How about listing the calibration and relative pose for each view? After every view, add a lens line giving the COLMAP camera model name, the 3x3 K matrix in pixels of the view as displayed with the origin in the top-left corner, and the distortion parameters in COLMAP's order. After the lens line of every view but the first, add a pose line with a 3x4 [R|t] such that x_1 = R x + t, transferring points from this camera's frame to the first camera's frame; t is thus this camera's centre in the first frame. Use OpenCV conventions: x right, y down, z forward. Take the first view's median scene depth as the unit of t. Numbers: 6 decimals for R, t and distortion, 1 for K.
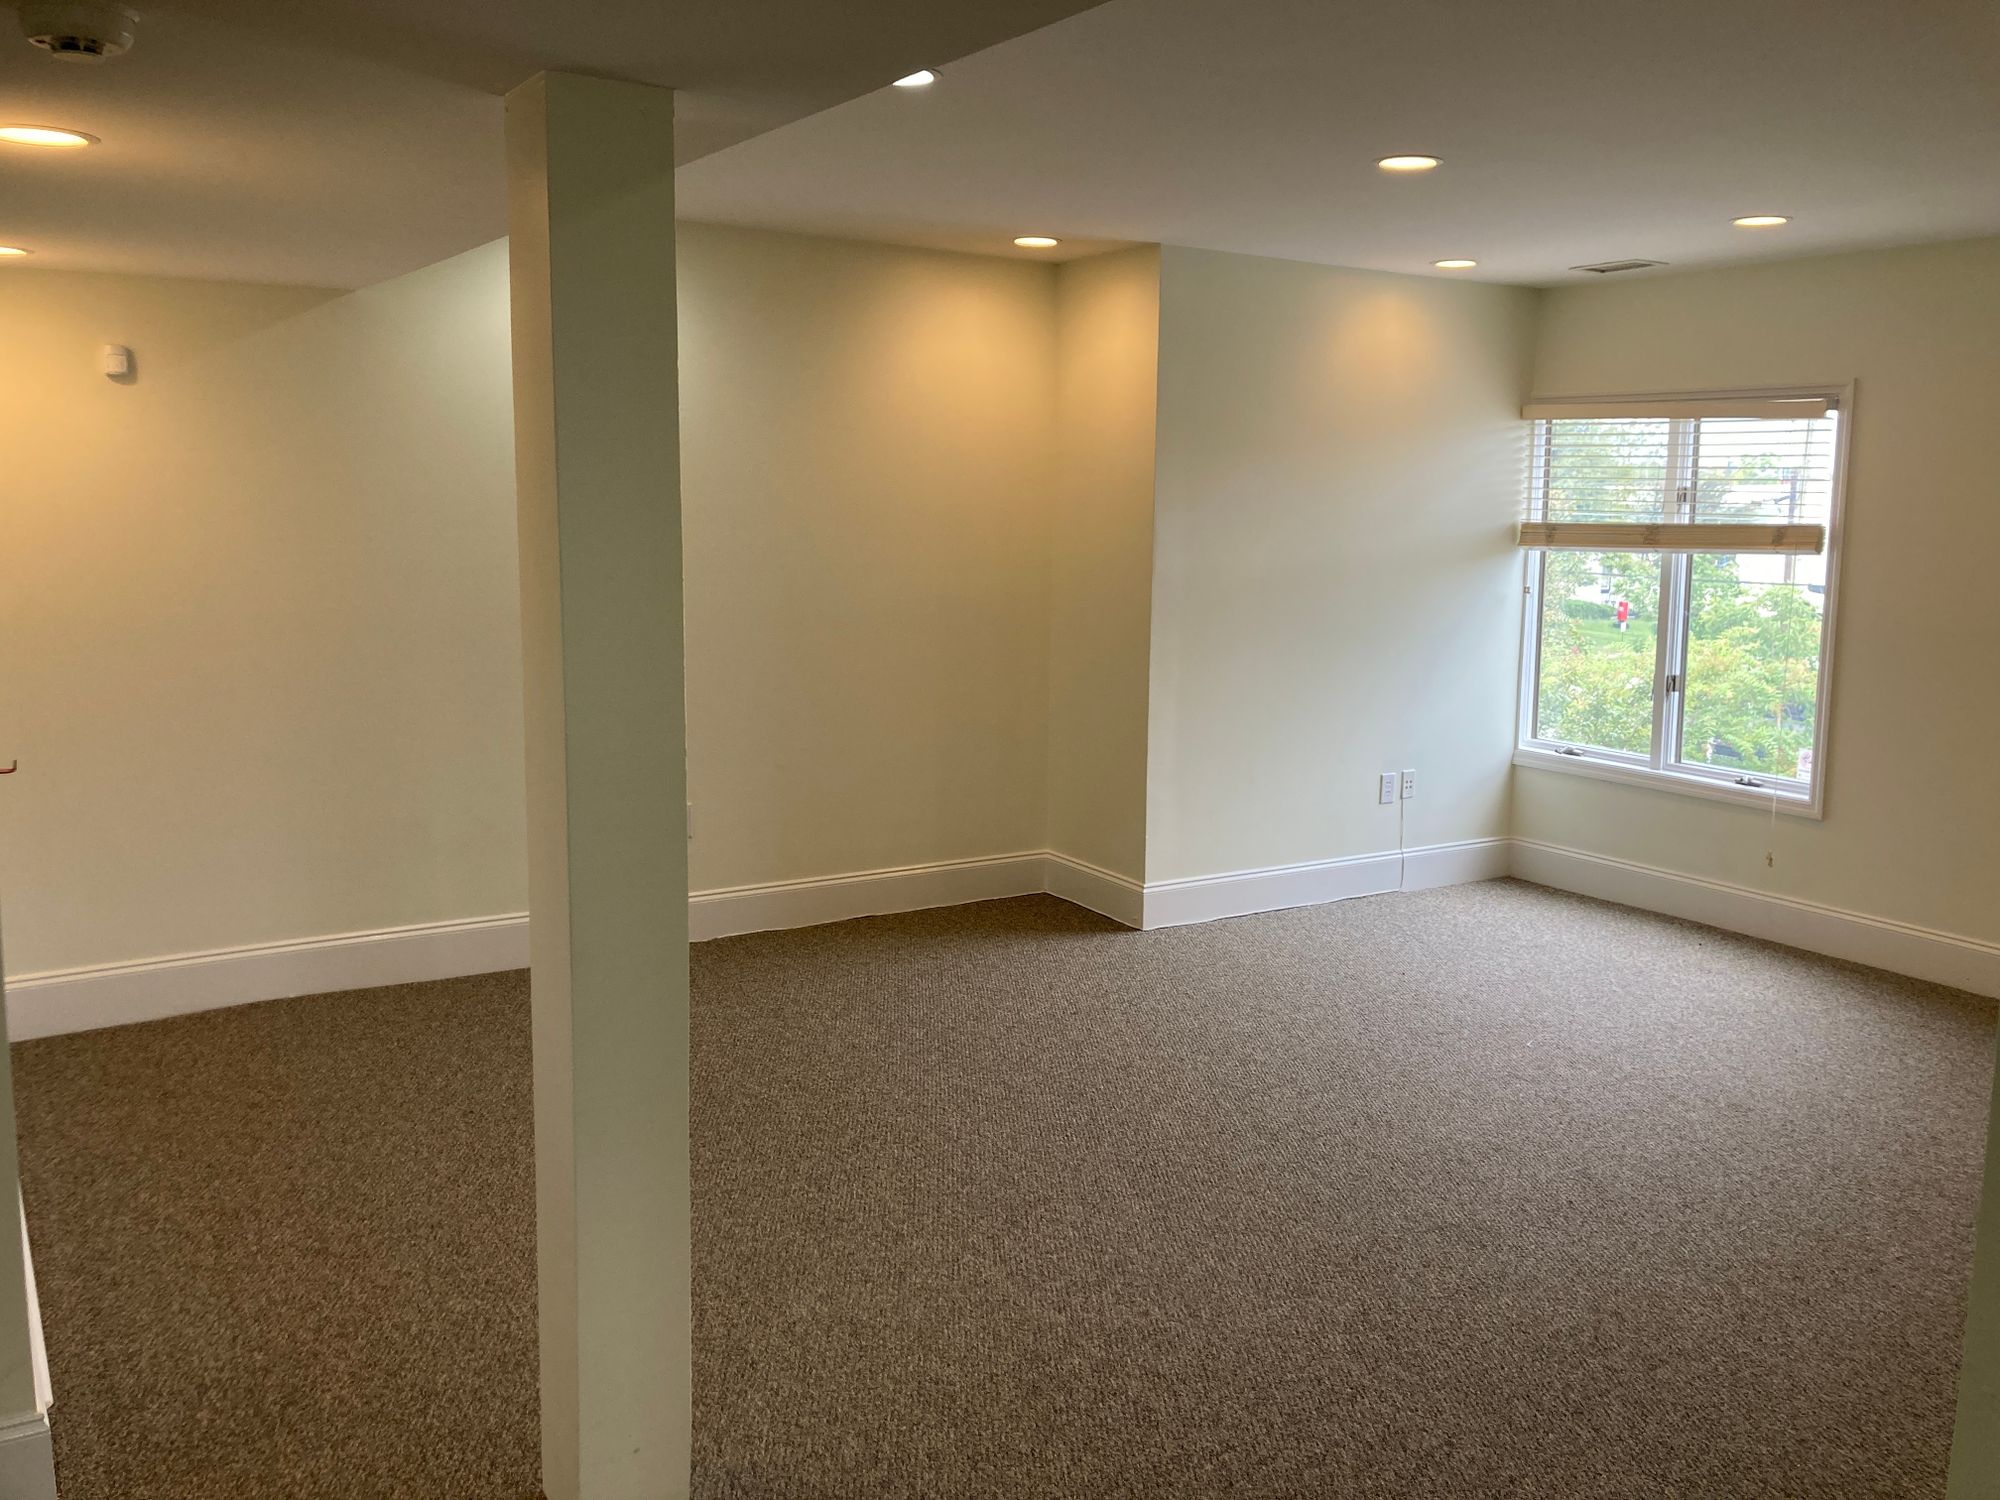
lens RADIAL K [[1664.9, 0, 990.9], [0, 1664.9, 697.2], [0, 0, 1]] dist [0.052066, -0.063098]
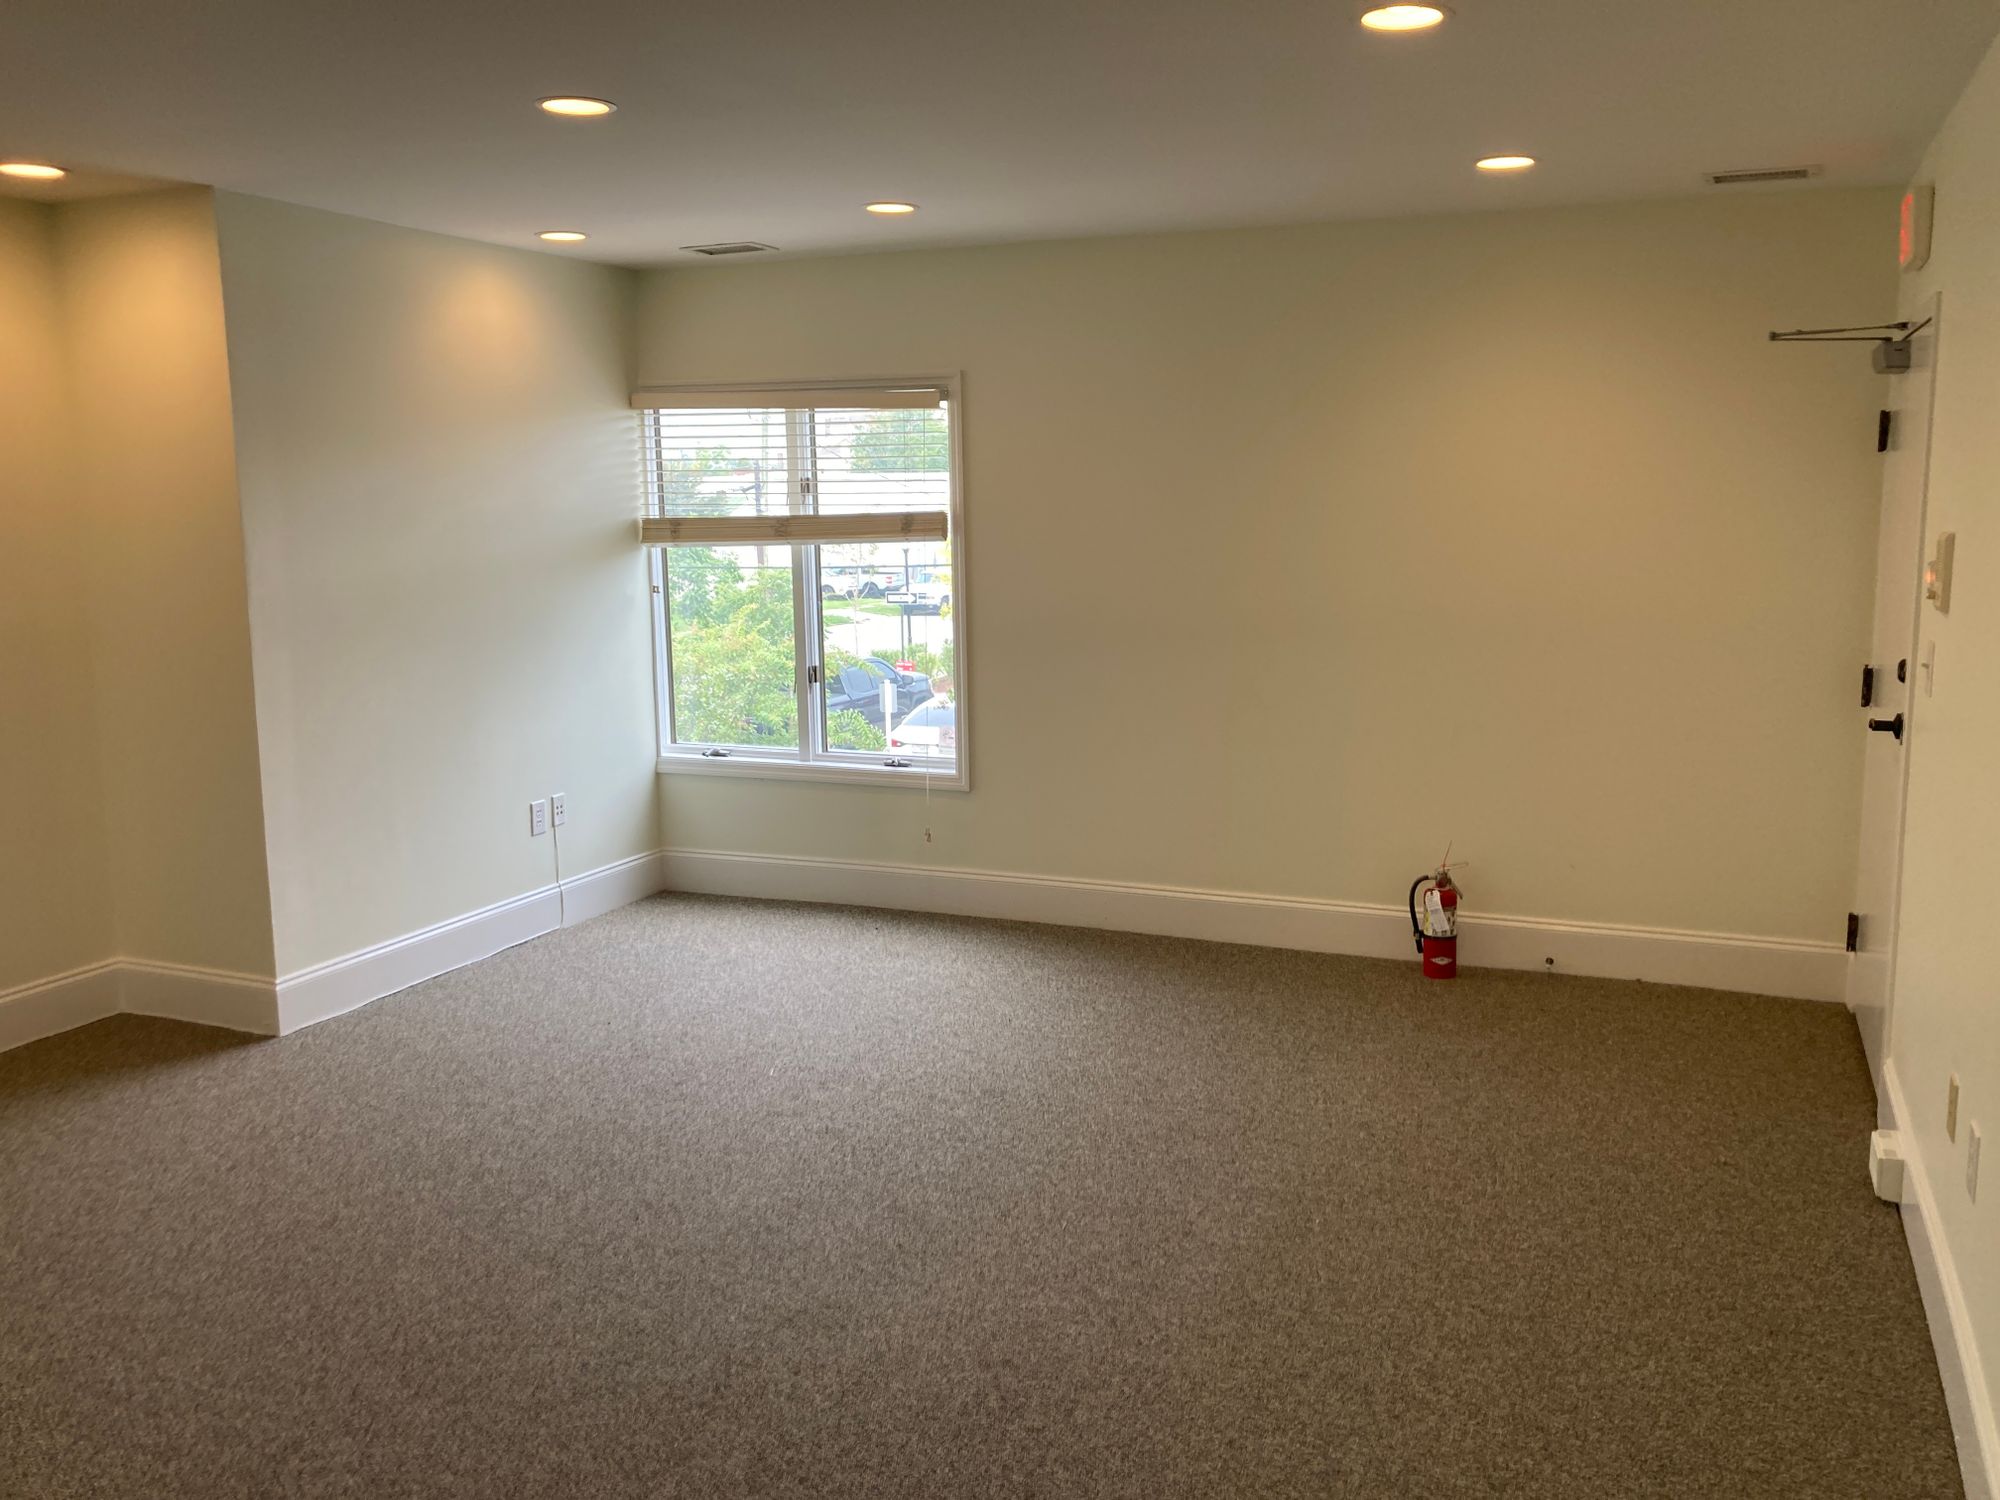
lens RADIAL K [[1656.8, 0, 1012.2], [0, 1656.8, 716.5], [0, 0, 1]] dist [0.053079, -0.059795]
pose [[0.820116, -0.107278, 0.562051, -0.057475], [0.099064, 0.994055, 0.045185, -0.016738], [-0.563556, 0.018622, 0.825868, 0.120612]]
